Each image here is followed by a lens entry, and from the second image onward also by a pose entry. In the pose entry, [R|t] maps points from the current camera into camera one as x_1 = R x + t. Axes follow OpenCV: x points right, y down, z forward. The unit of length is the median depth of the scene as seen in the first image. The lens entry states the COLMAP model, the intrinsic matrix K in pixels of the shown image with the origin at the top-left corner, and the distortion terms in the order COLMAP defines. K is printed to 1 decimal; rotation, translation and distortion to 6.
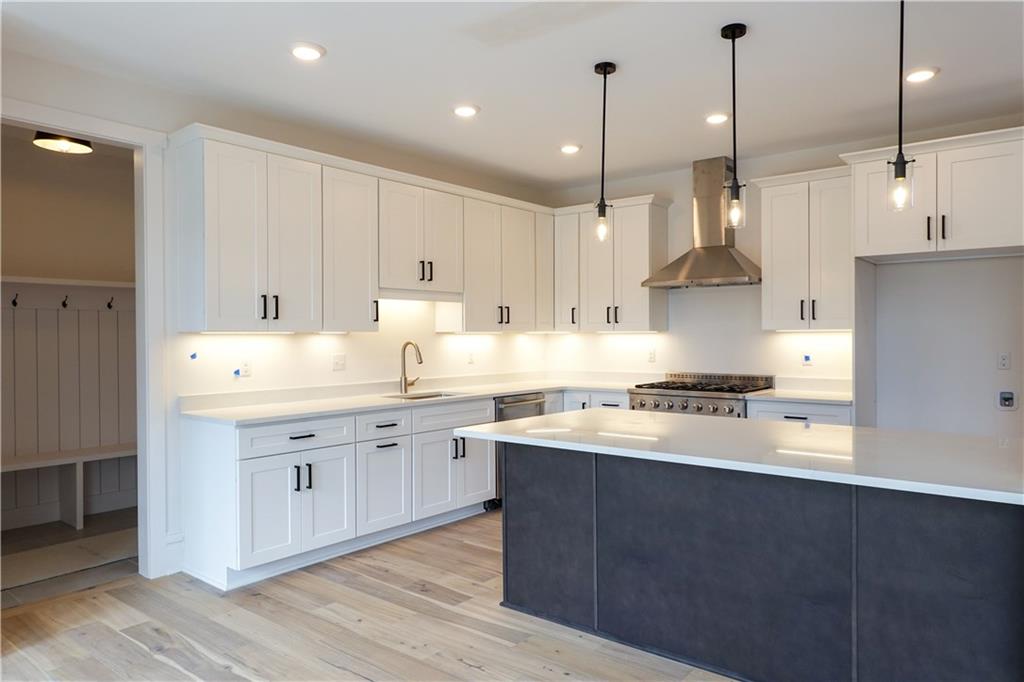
lens RADIAL K [[692.4, 0, 512.4], [0, 692.4, 339.4], [0, 0, 1]] dist [0.010880, -0.006702]
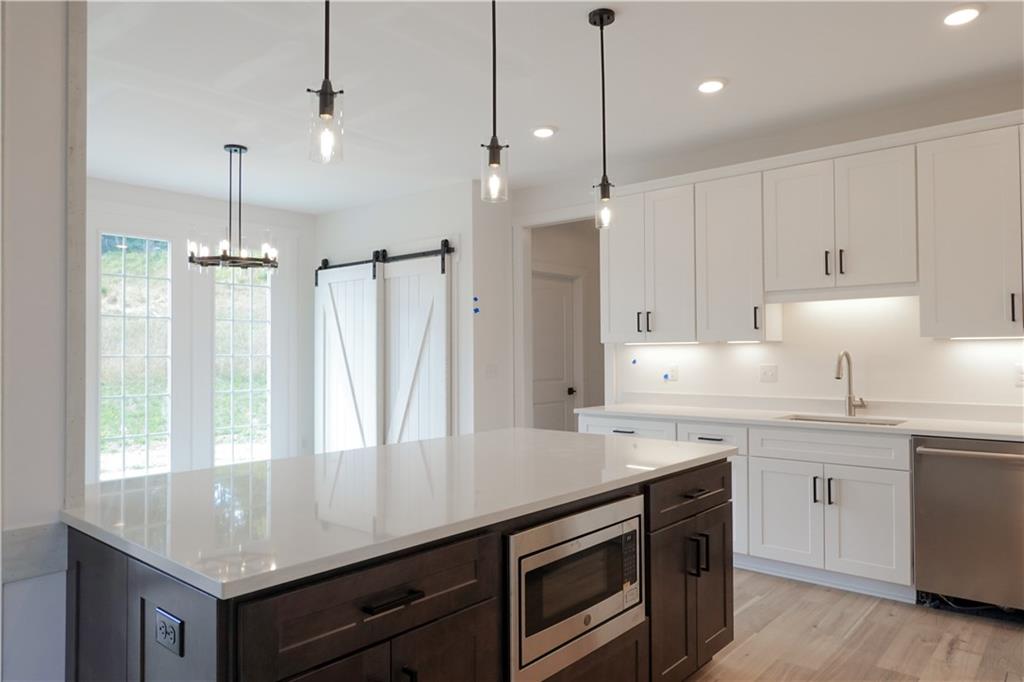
lens RADIAL K [[692.4, 0, 510.6], [0, 692.4, 339.5], [0, 0, 1]] dist [0.010880, -0.006702]
pose [[-0.024863, -0.006216, -0.999672, 0.700323], [0.007912, 0.999948, -0.006414, -0.009170], [0.999660, -0.008069, -0.024812, 0.670440]]
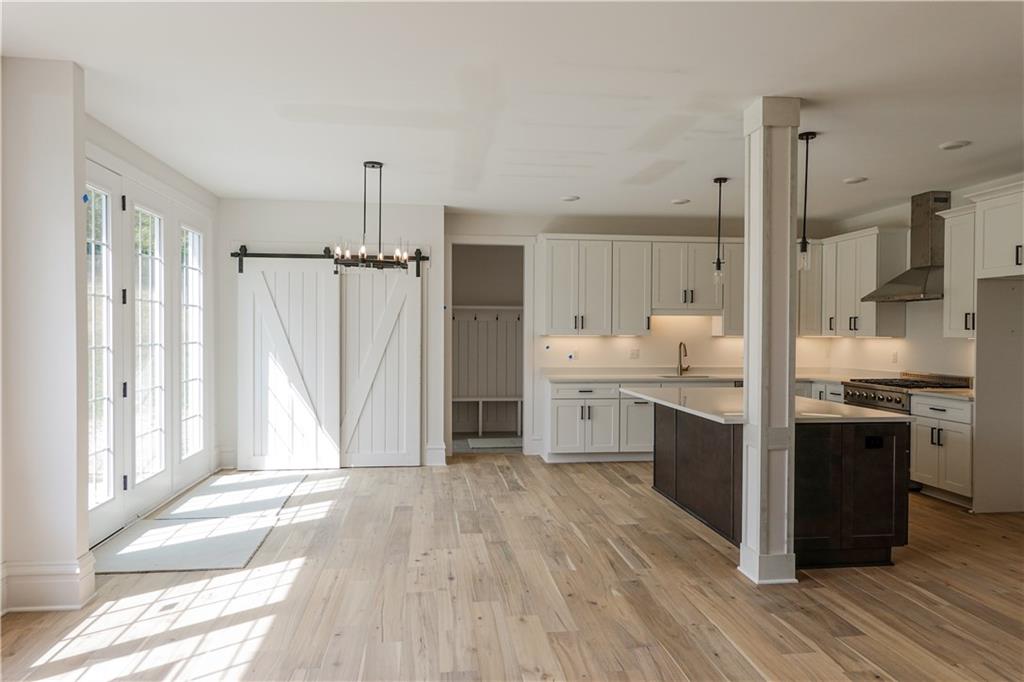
lens RADIAL K [[692.4, 0, 510.8], [0, 692.4, 334.8], [0, 0, 1]] dist [0.010880, -0.006702]
pose [[0.717367, 0.012351, -0.696586, 0.690831], [-0.012214, 0.999912, 0.005151, -0.016585], [0.696588, 0.004813, 0.717455, -0.396987]]
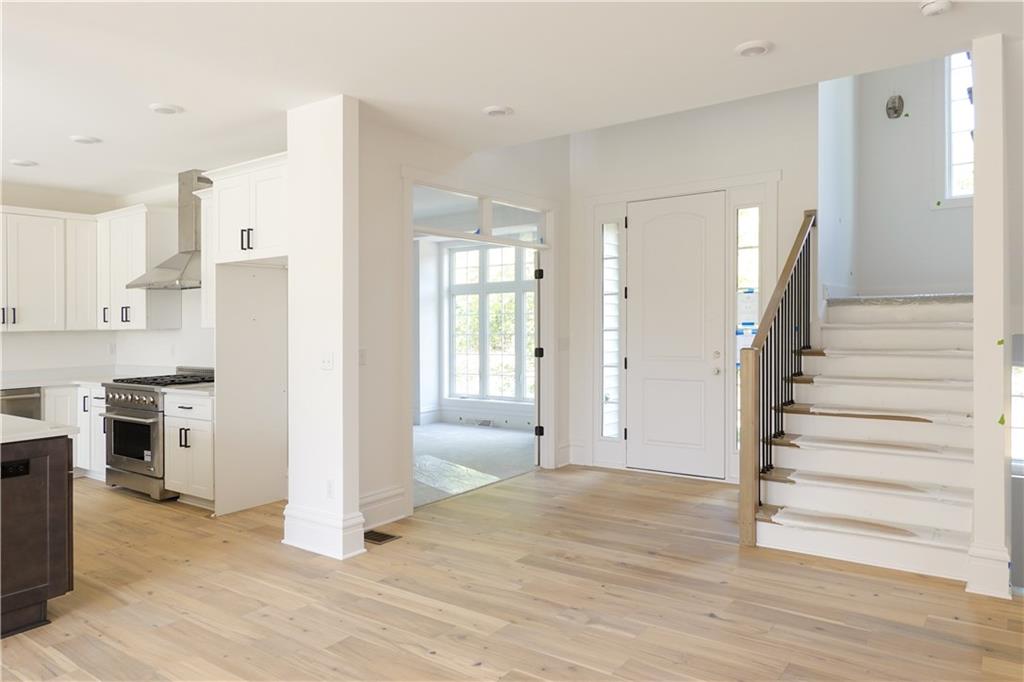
lens RADIAL K [[692.4, 0, 518.4], [0, 692.4, 325.4], [0, 0, 1]] dist [0.010880, -0.006702]
pose [[0.999231, -0.011533, 0.037462, 0.861987], [0.011602, 0.999931, -0.001623, -0.010931], [-0.037441, 0.002057, 0.999297, -0.129147]]
